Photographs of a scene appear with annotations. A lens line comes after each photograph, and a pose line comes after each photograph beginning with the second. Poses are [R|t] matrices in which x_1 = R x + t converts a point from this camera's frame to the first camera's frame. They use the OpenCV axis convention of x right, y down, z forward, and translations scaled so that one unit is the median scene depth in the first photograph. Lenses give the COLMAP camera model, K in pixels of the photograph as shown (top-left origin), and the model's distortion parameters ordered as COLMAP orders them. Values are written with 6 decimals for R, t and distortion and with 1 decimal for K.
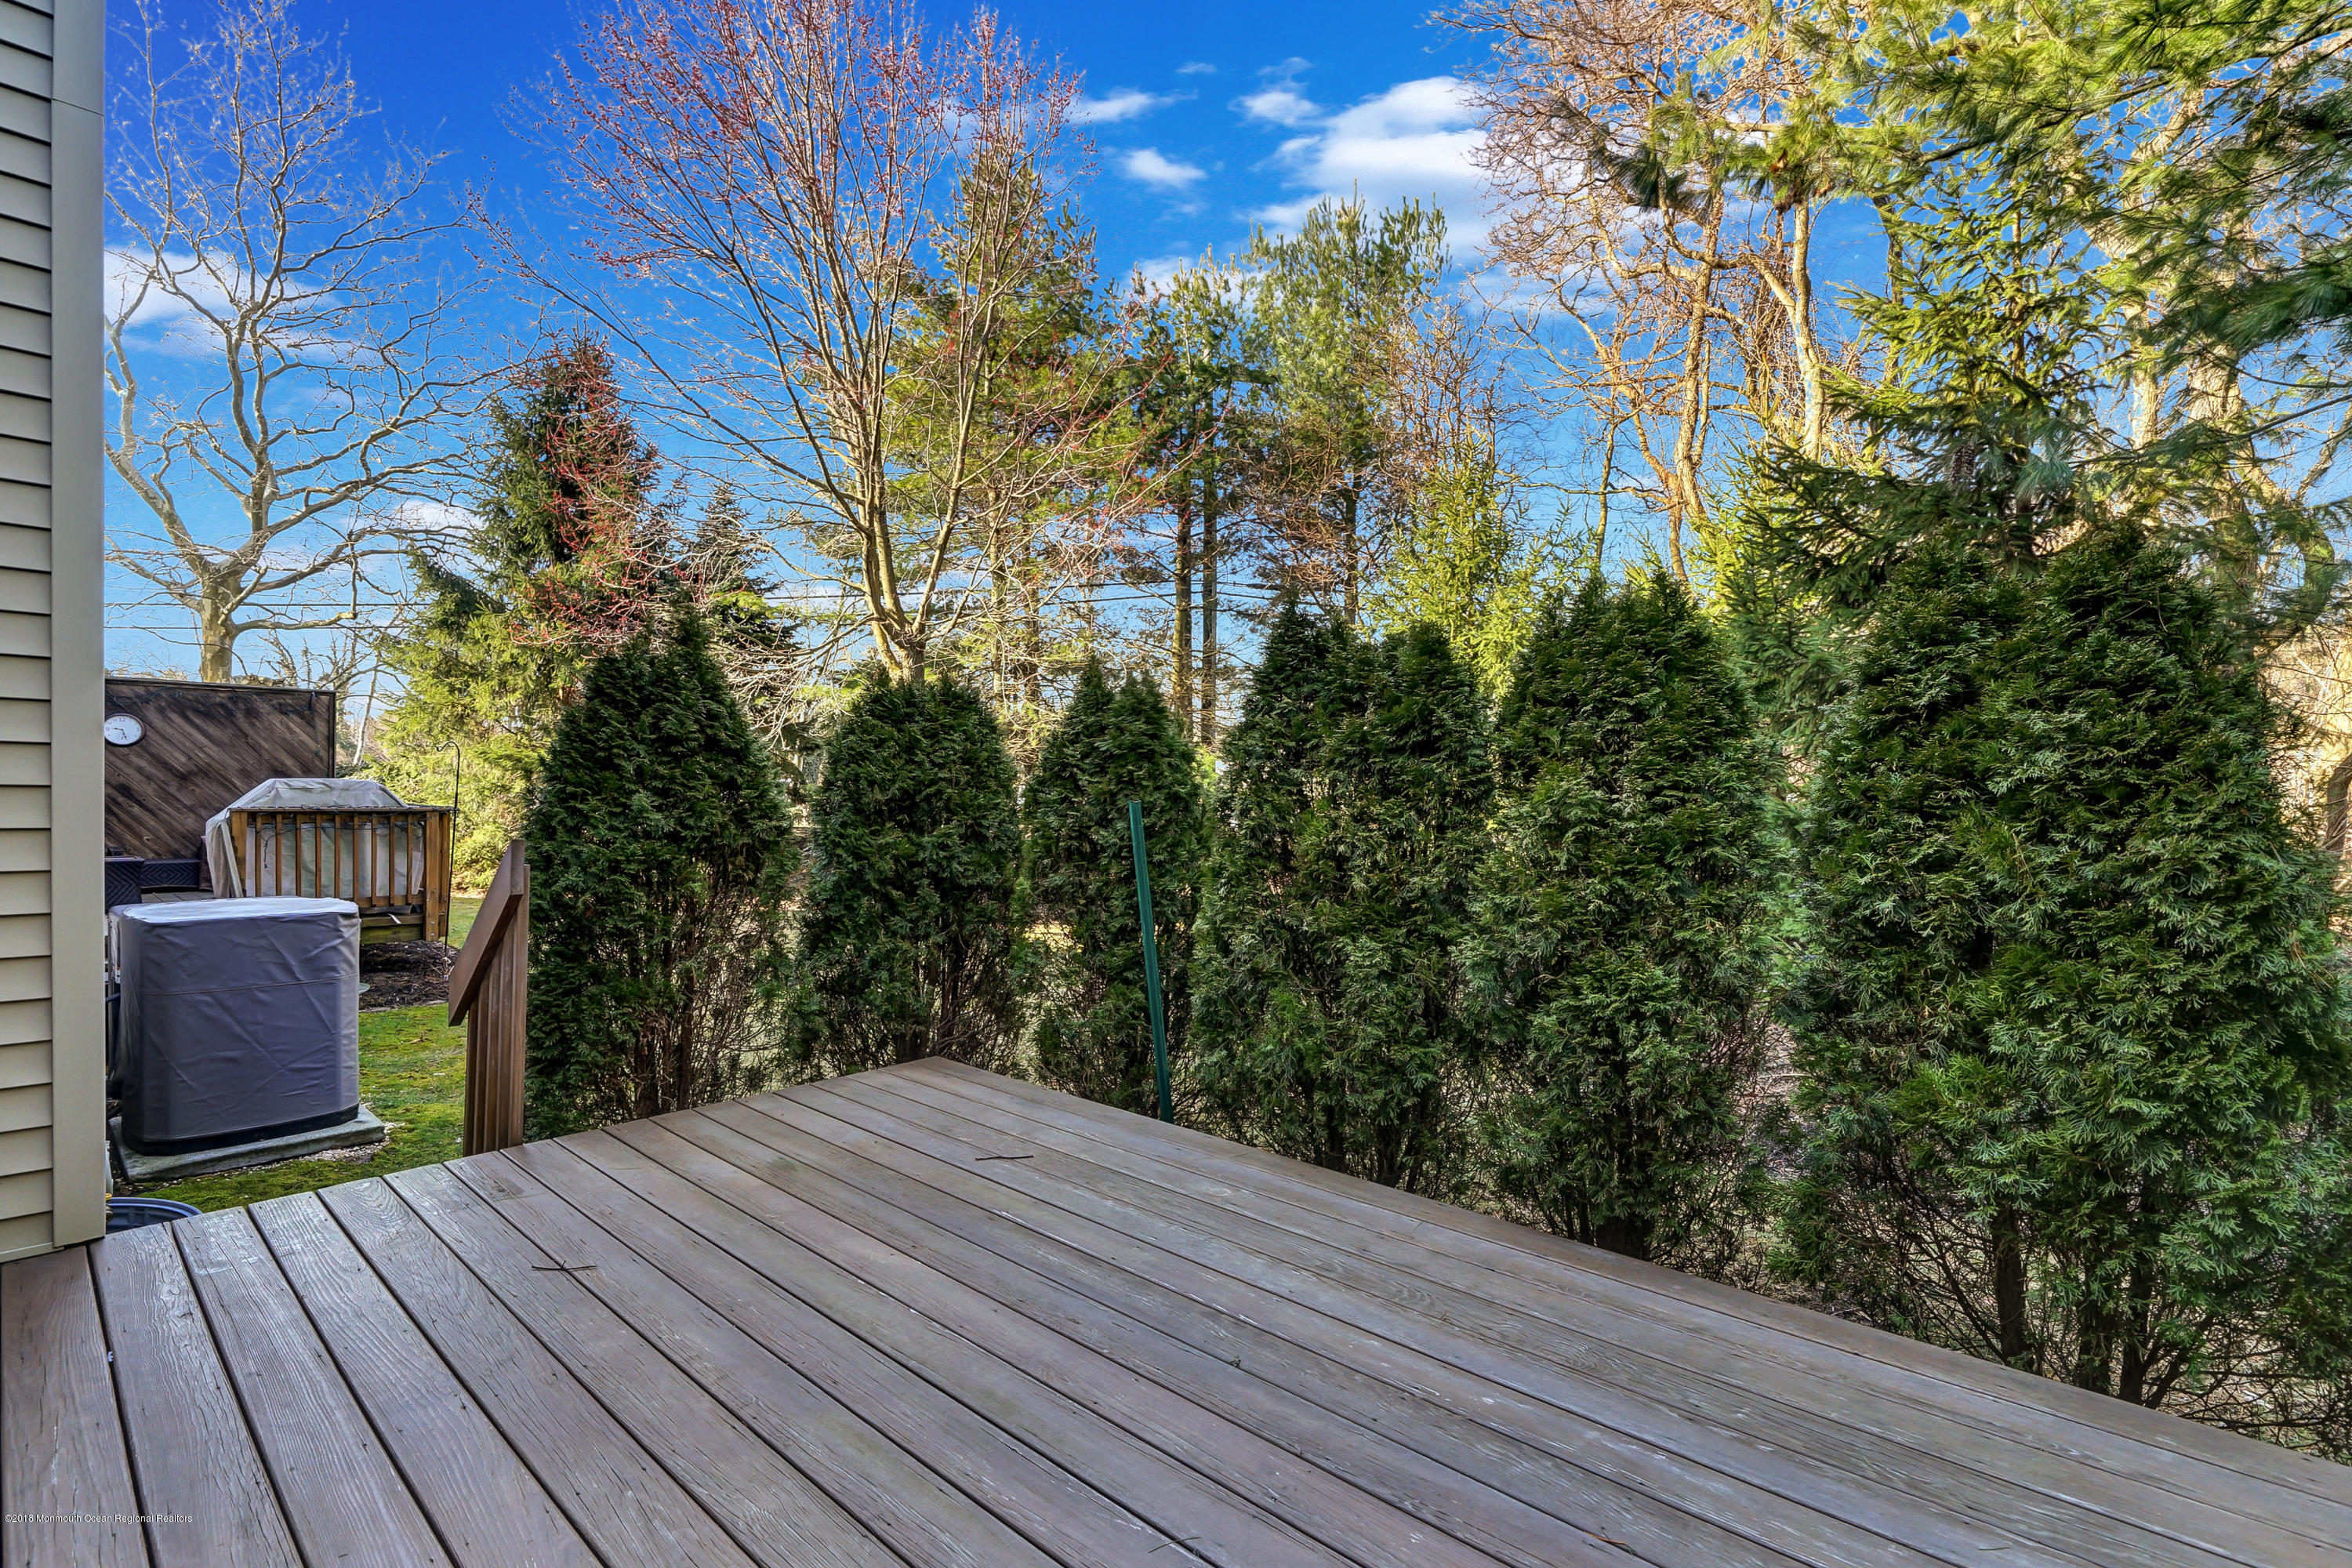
lens RADIAL K [[1078.1, 0, 1176.0], [0, 1078.1, 784.0], [0, 0, 1]] dist [0.001275, 0.000174]
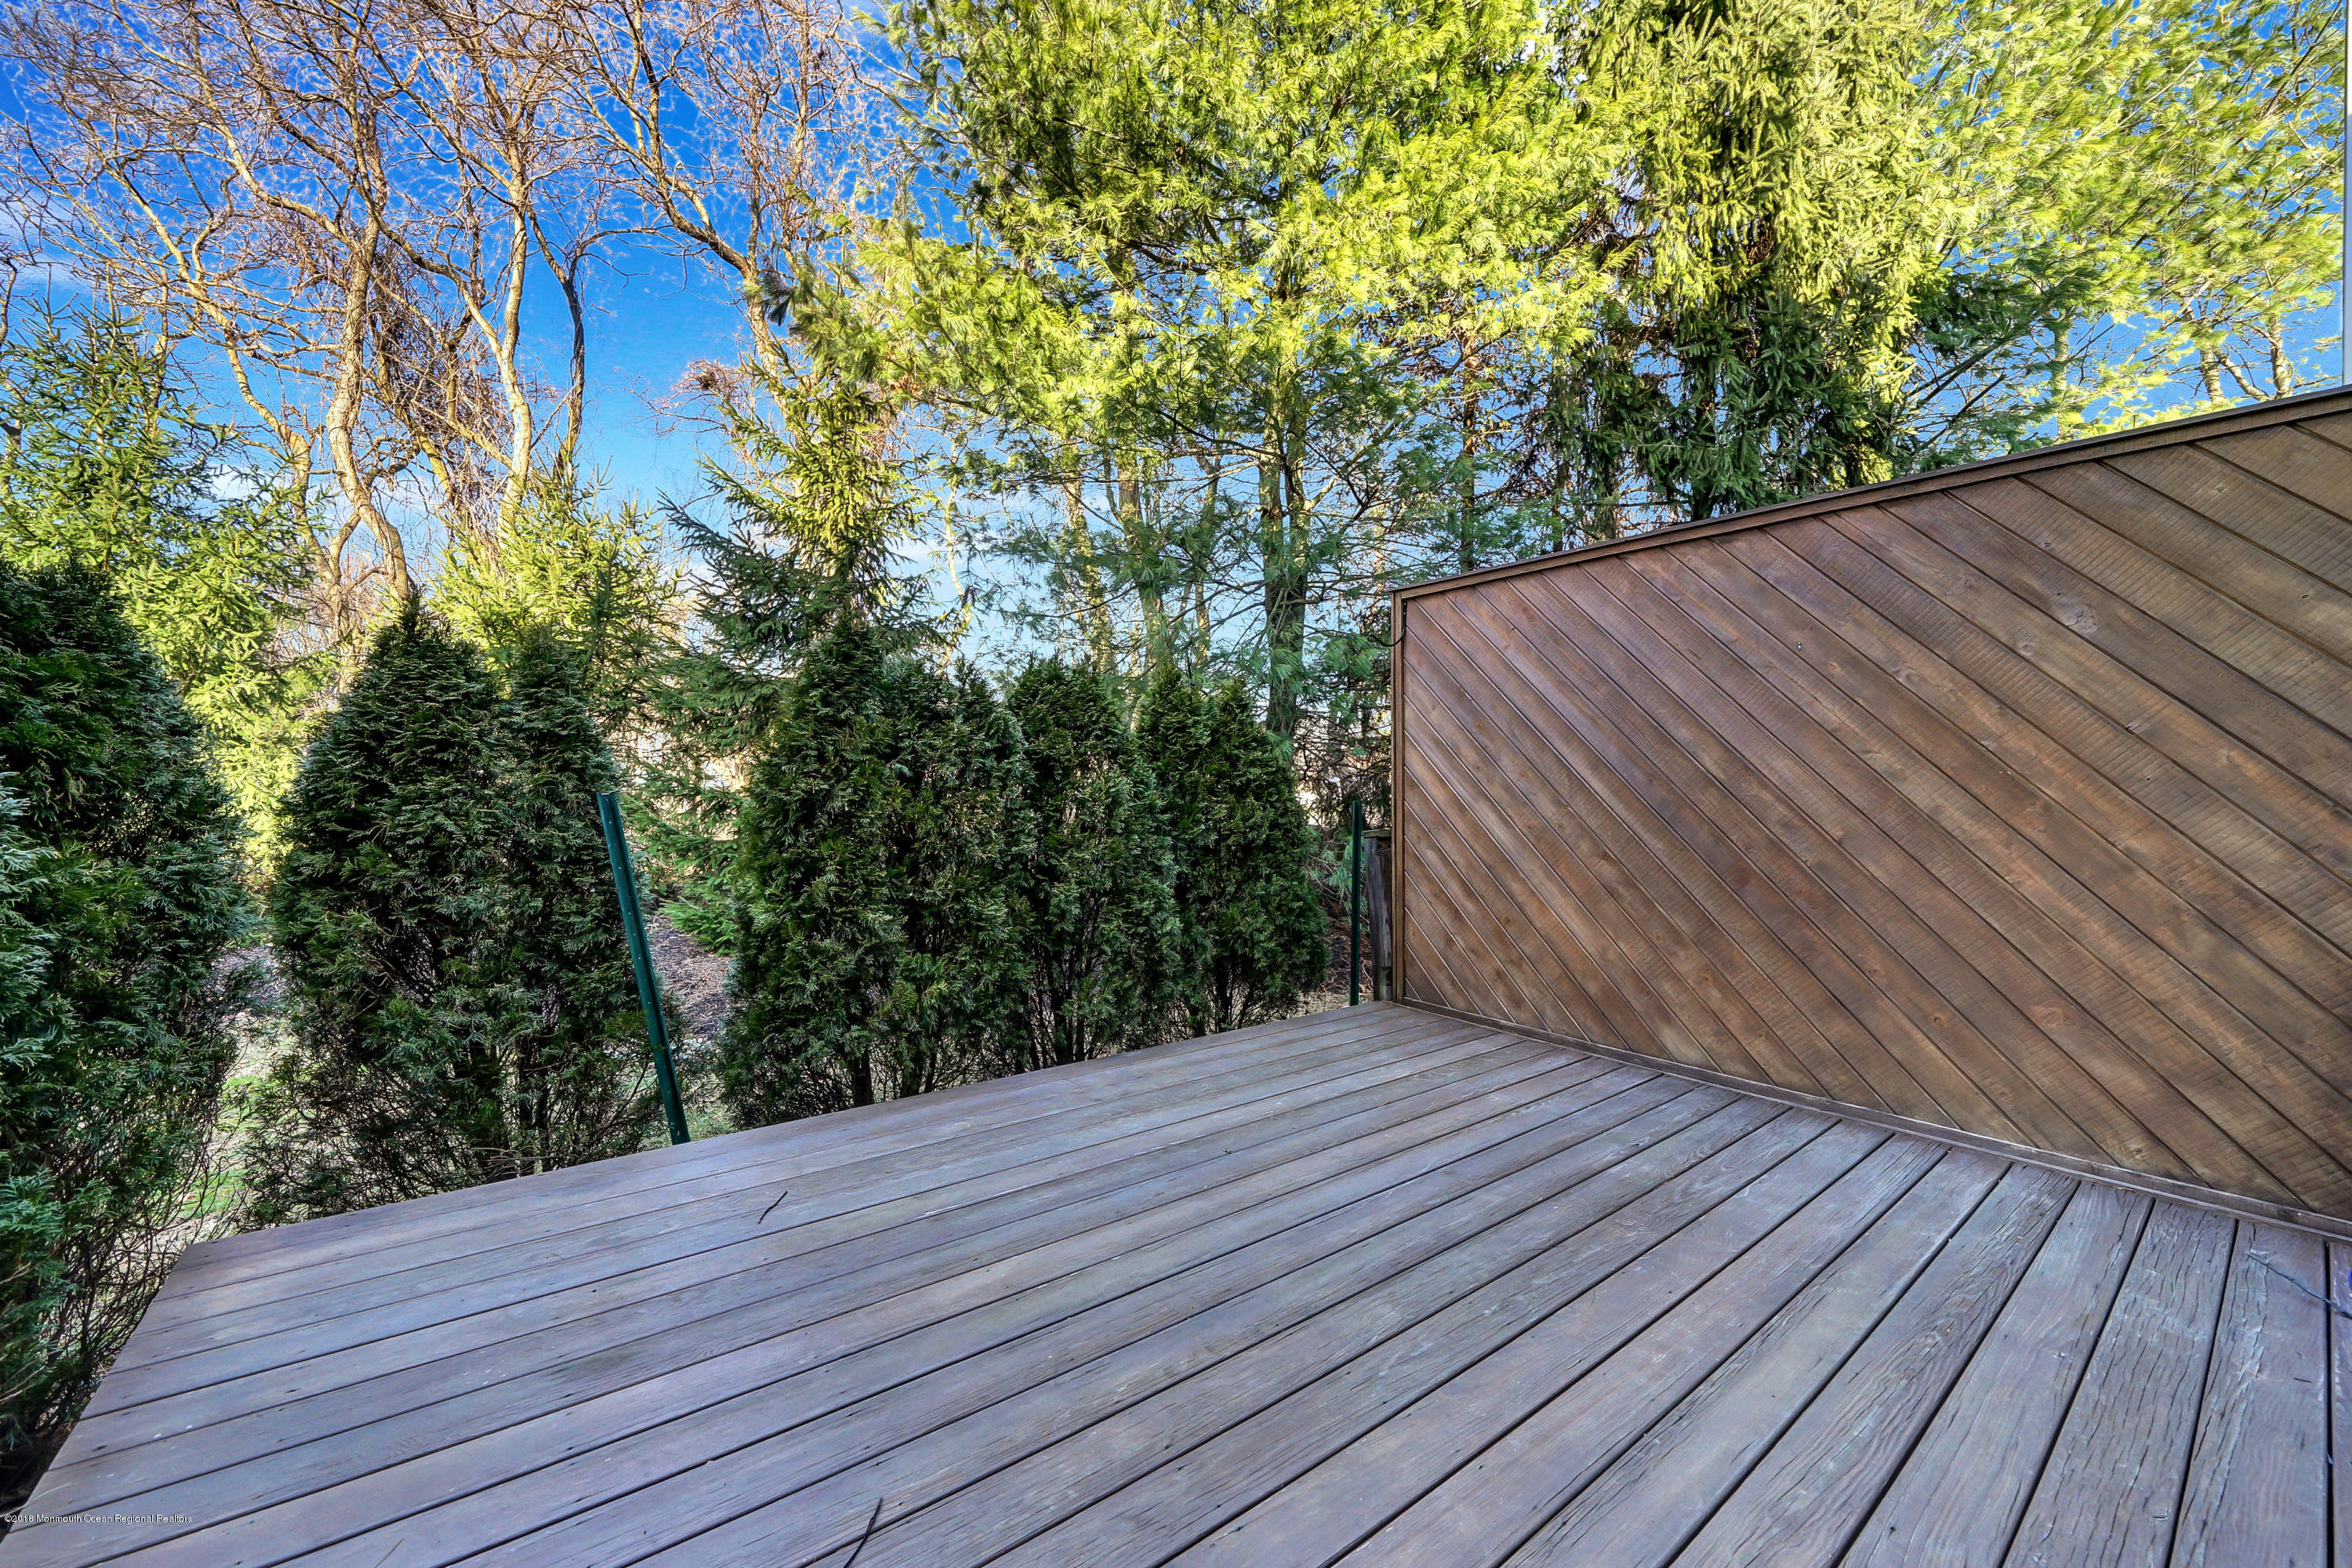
lens RADIAL K [[904.3, 0, 1176.0], [0, 904.3, 784.0], [0, 0, 1]] dist [-0.009366, 0.000008]
pose [[0.168019, -0.000116, 0.985784, -1.033315], [-0.012843, 0.999915, 0.002307, 0.006680], [-0.985700, -0.013048, 0.168004, 0.725150]]
